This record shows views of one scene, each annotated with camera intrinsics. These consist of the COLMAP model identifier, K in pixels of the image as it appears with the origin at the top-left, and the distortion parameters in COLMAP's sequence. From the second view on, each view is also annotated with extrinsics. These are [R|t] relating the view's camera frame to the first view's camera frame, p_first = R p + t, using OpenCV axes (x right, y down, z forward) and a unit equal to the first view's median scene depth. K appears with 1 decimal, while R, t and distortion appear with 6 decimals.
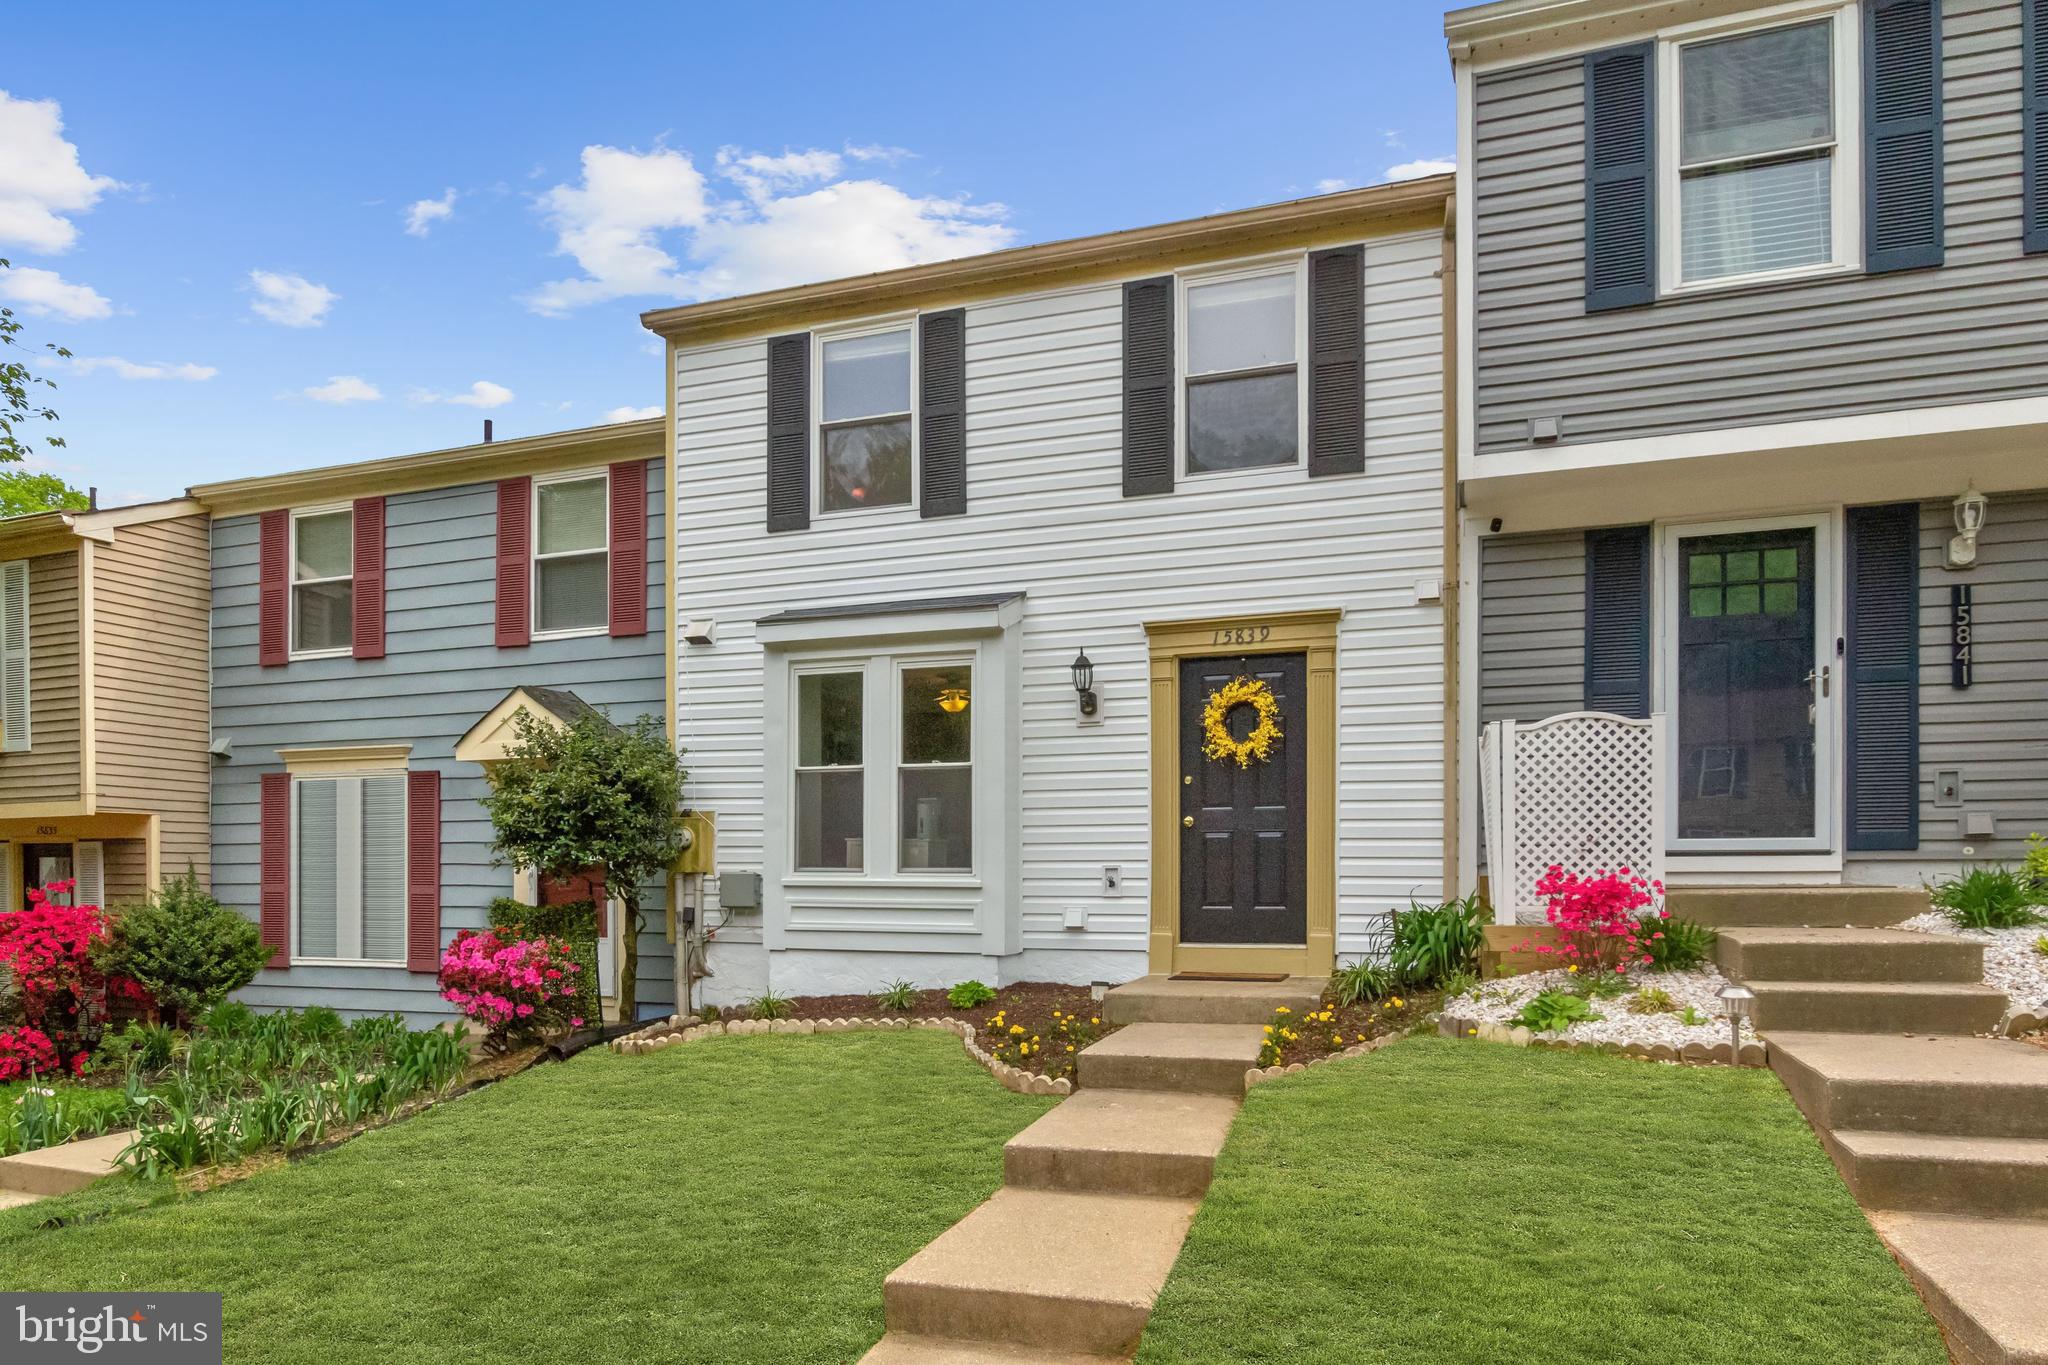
lens RADIAL K [[1203.8, 0, 1024.1], [0, 1203.8, 626.2], [0, 0, 1]] dist [-0.025499, -0.000588]
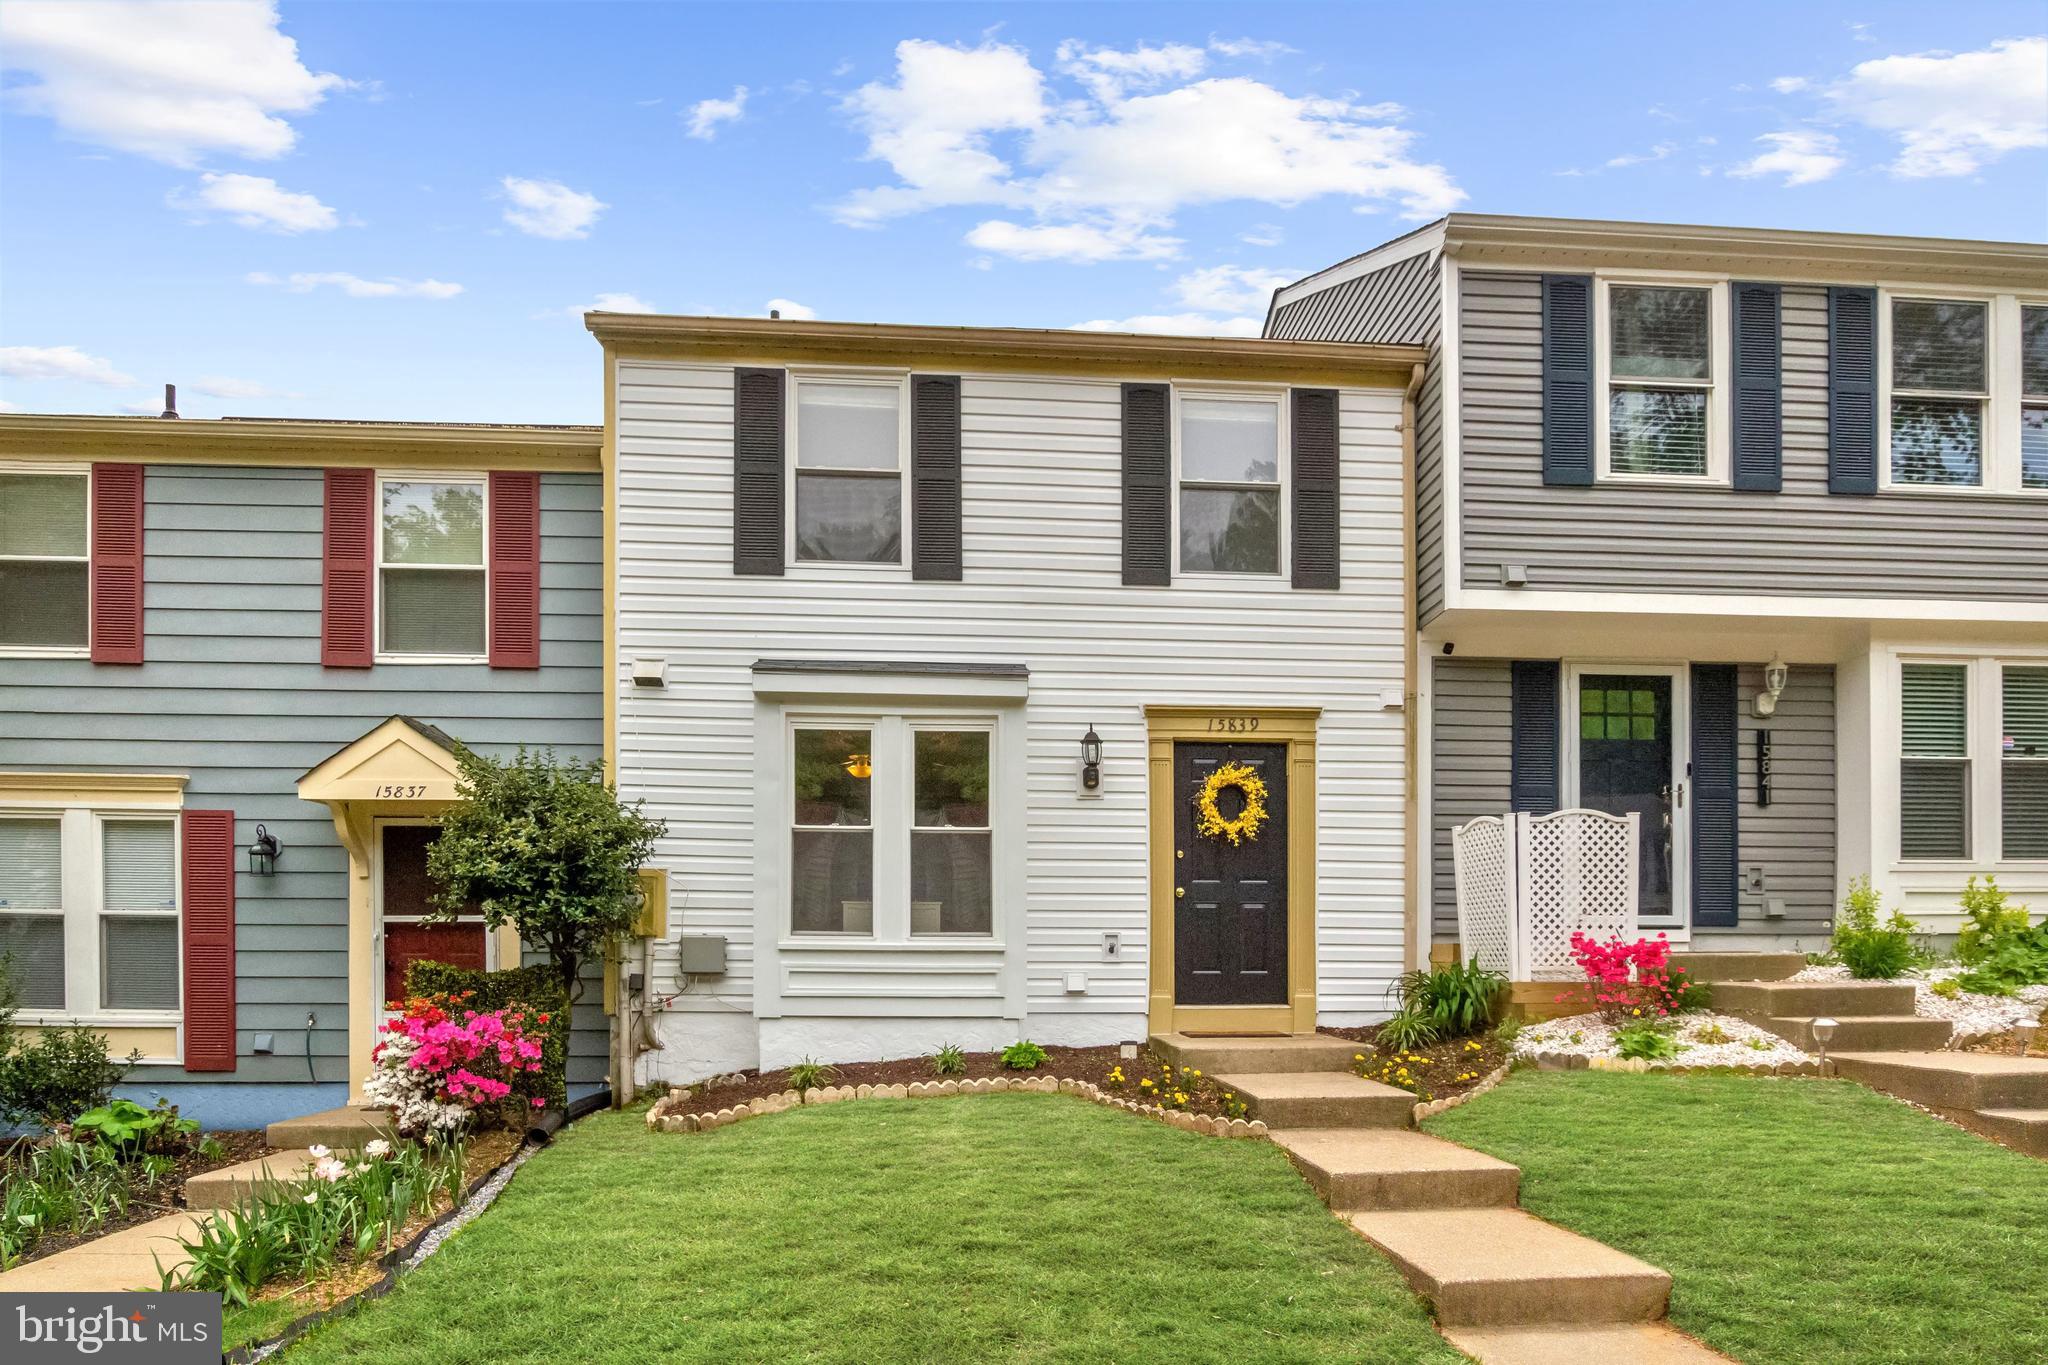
lens RADIAL K [[1212.0, 0, 1025.1], [0, 1212.0, 697.1], [0, 0, 1]] dist [-0.030704, 0.003589]
pose [[0.922401, 0.086815, 0.376351, -0.409978], [-0.082972, 0.996201, -0.026441, 0.027901], [-0.377217, -0.006837, 0.926100, 0.048707]]
